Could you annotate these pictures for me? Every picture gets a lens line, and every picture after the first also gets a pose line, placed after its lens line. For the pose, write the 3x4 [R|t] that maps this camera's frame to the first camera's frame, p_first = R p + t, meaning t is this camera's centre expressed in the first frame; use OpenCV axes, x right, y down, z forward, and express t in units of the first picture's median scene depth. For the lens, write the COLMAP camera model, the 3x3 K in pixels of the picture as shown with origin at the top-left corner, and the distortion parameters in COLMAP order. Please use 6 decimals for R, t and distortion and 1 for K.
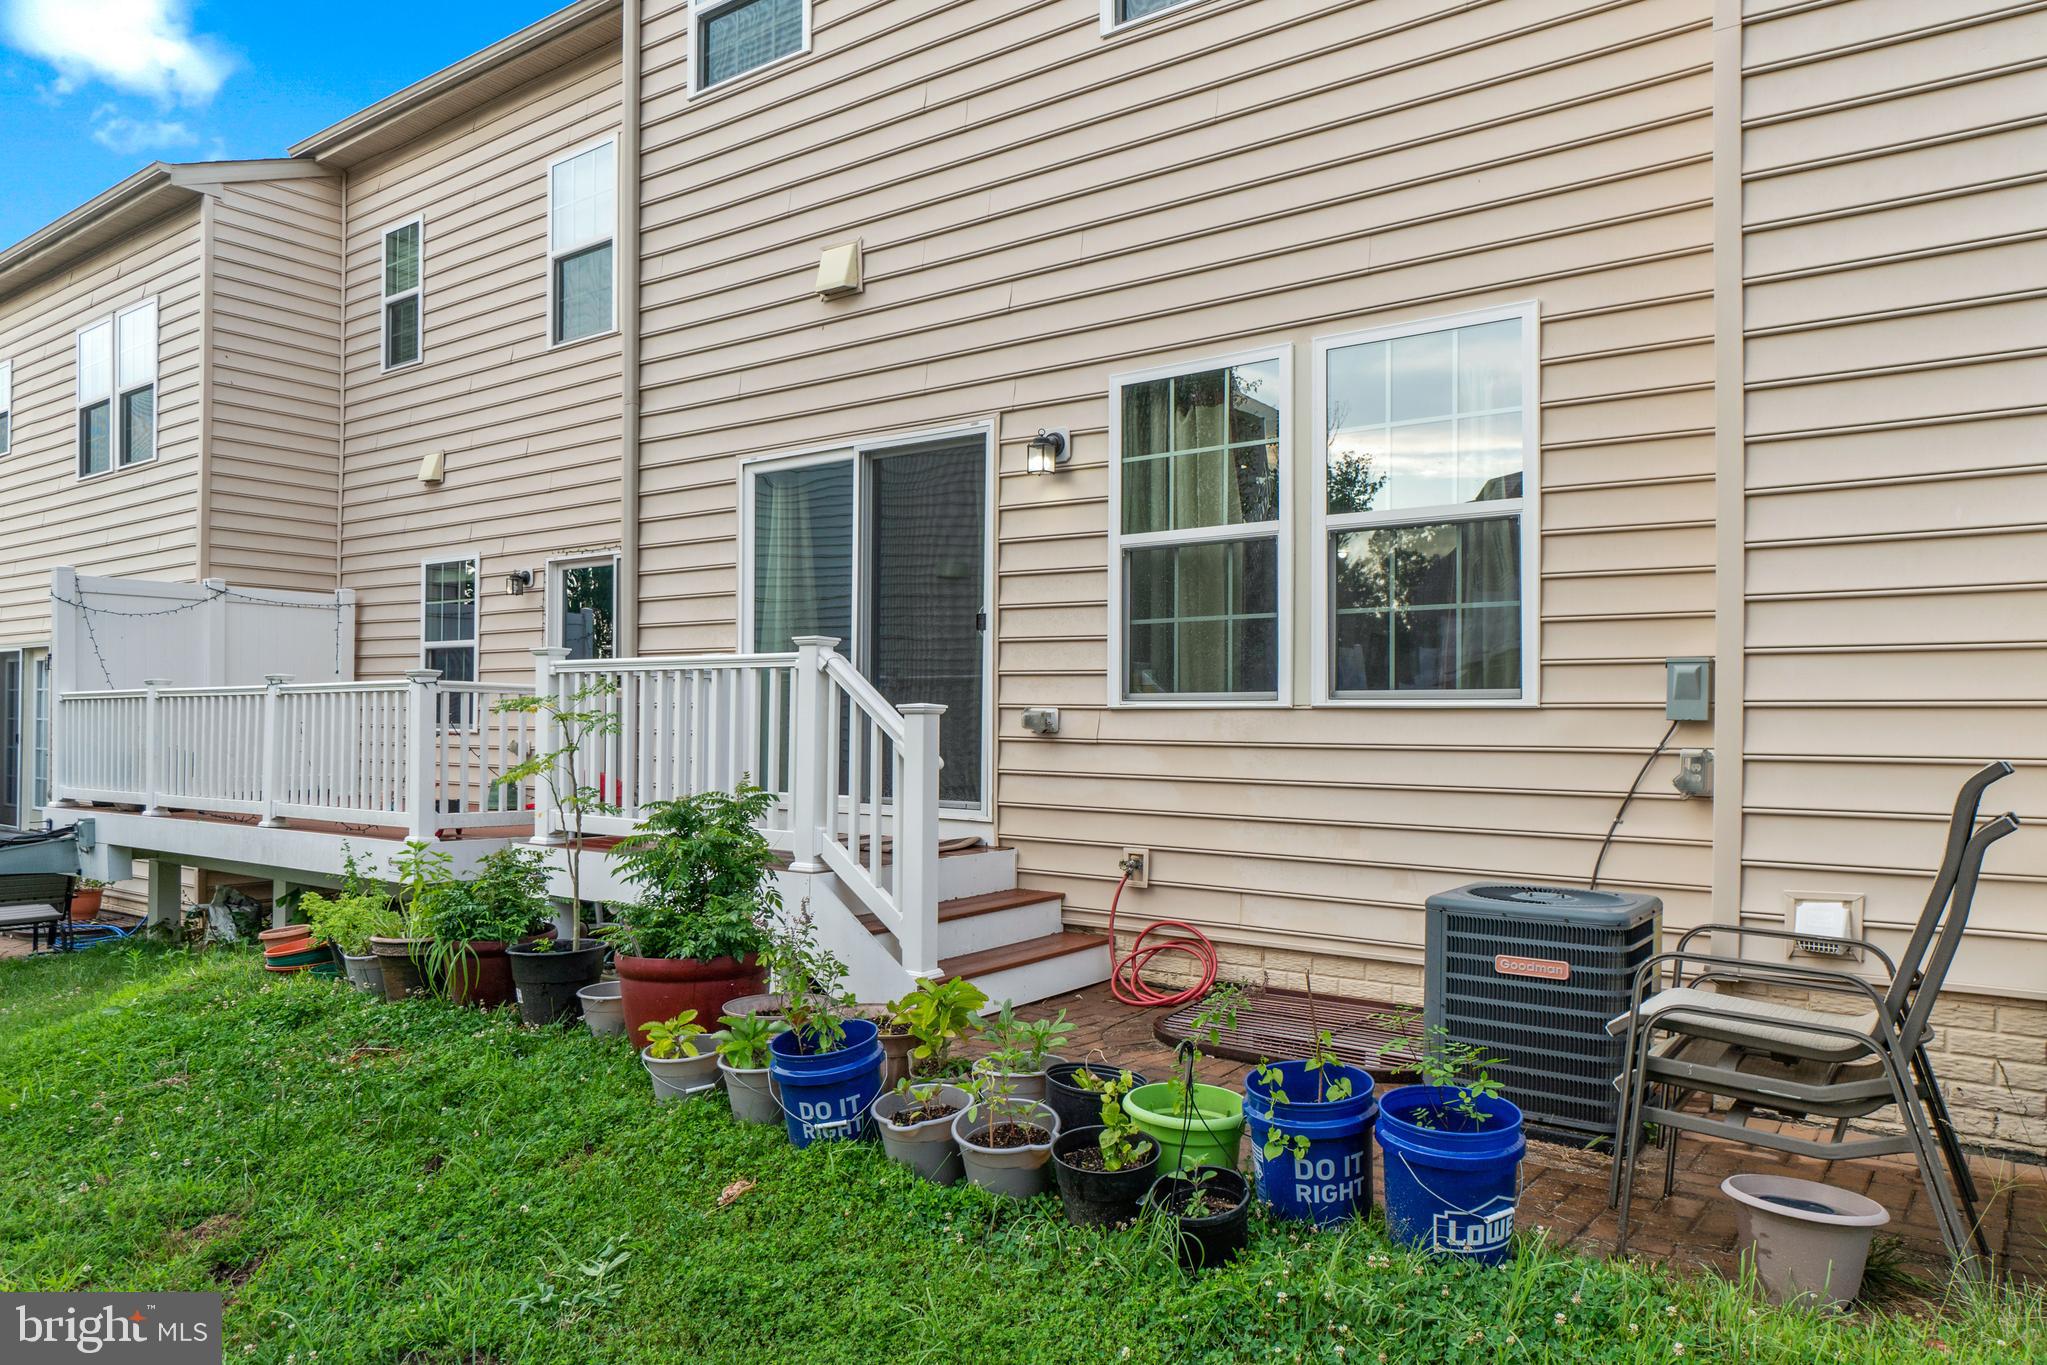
lens RADIAL K [[1314.1, 0, 1021.1], [0, 1314.1, 701.1], [0, 0, 1]] dist [-0.009193, -0.003107]
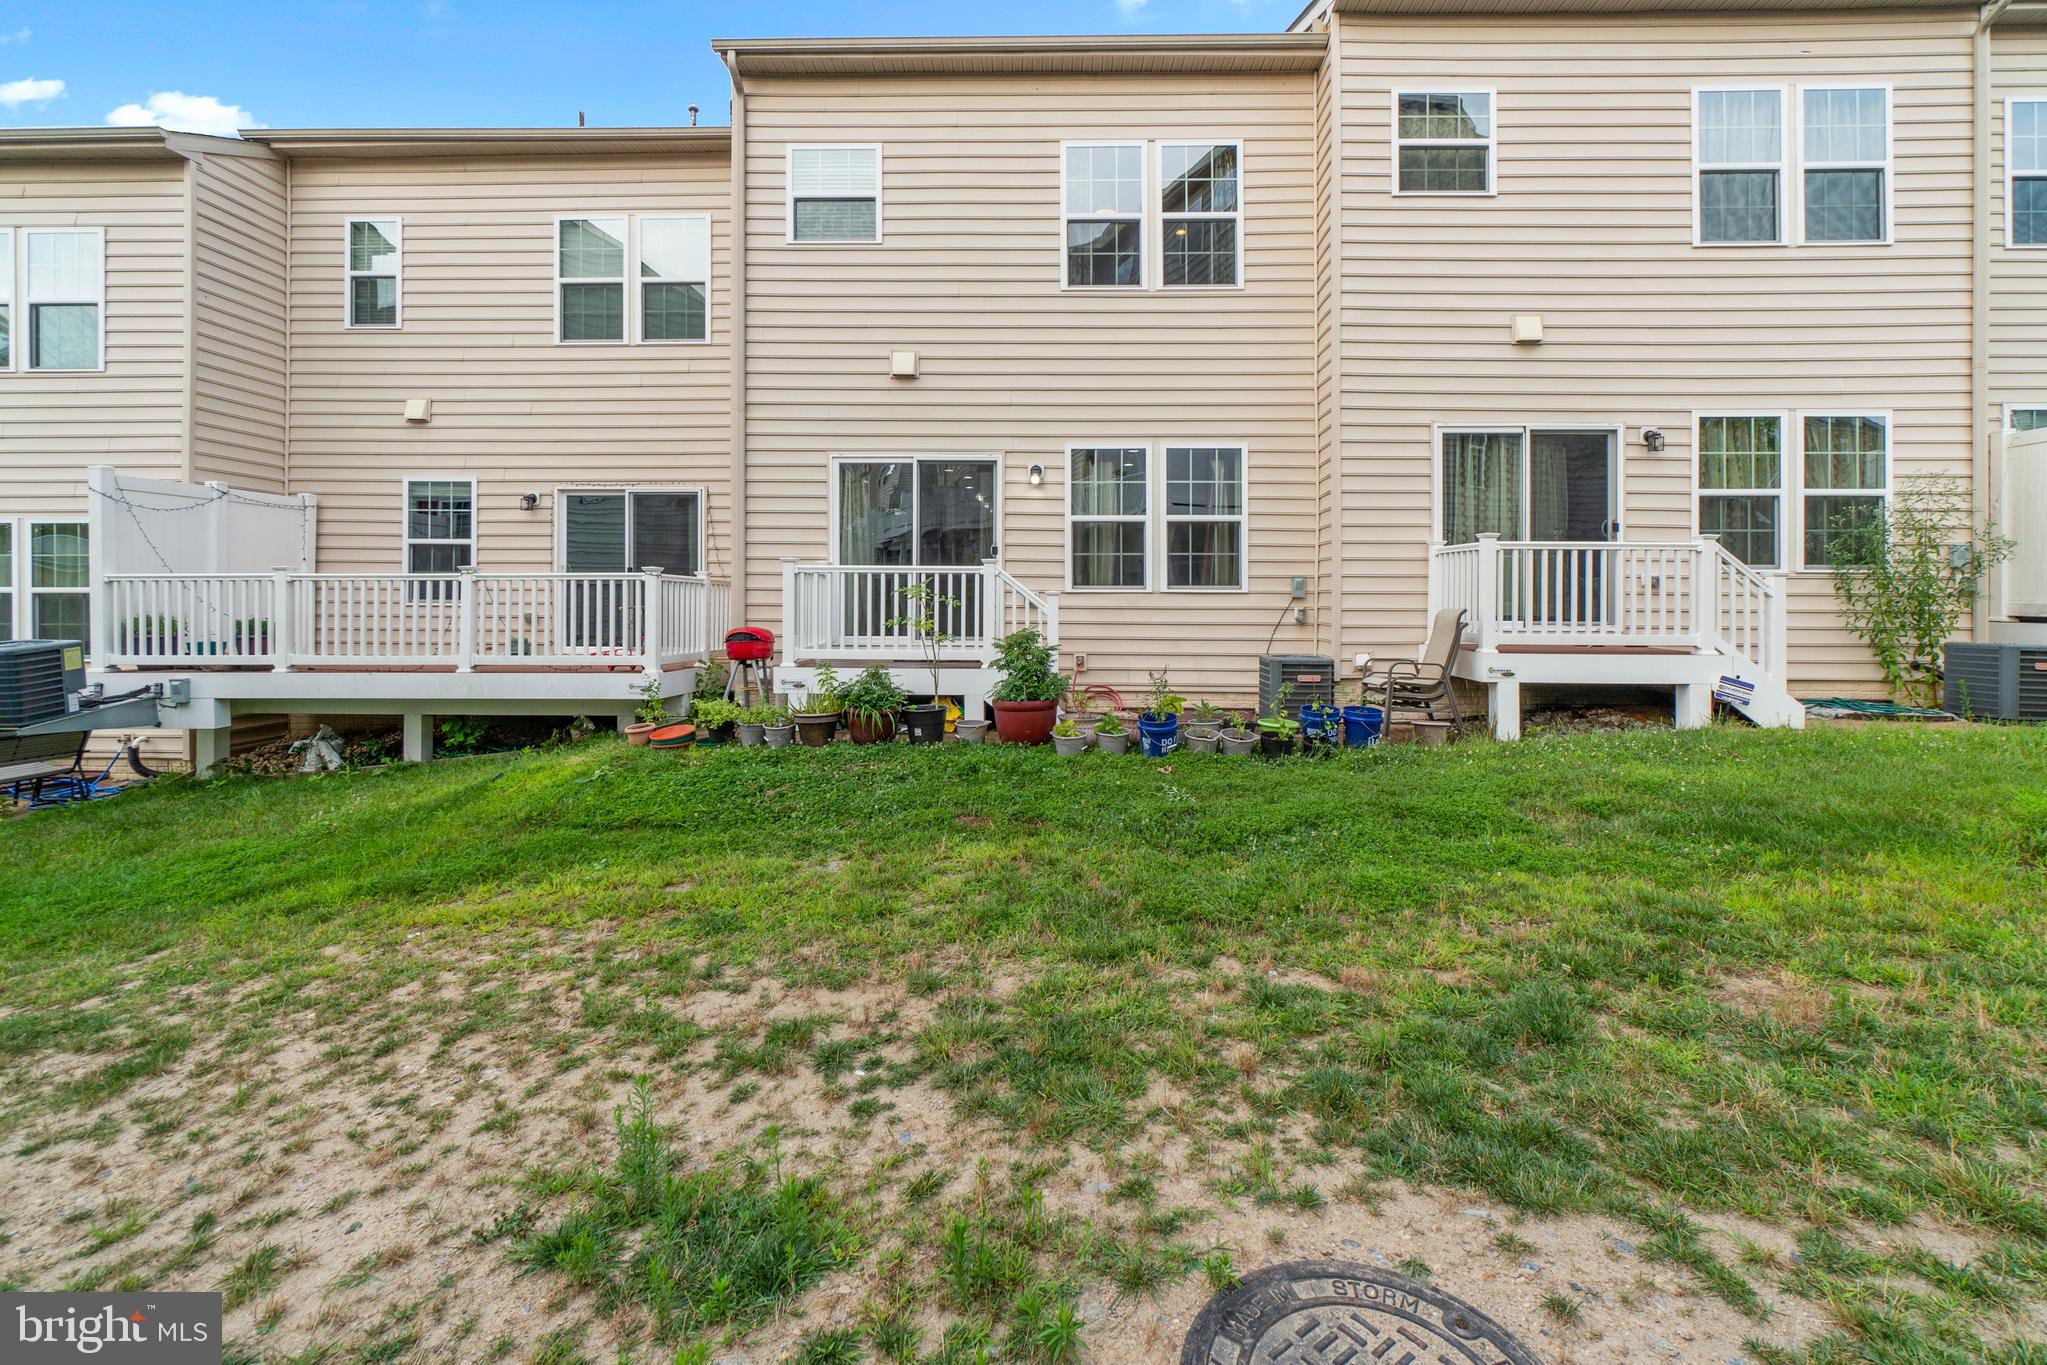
lens RADIAL K [[876.4, 0, 1045.9], [0, 876.4, 586.3], [0, 0, 1]] dist [-0.014944, -0.000200]
pose [[0.812584, 0.003356, 0.582834, -0.714818], [-0.008123, 0.999952, 0.005567, -0.010966], [-0.582787, -0.009258, 0.812572, -0.169086]]
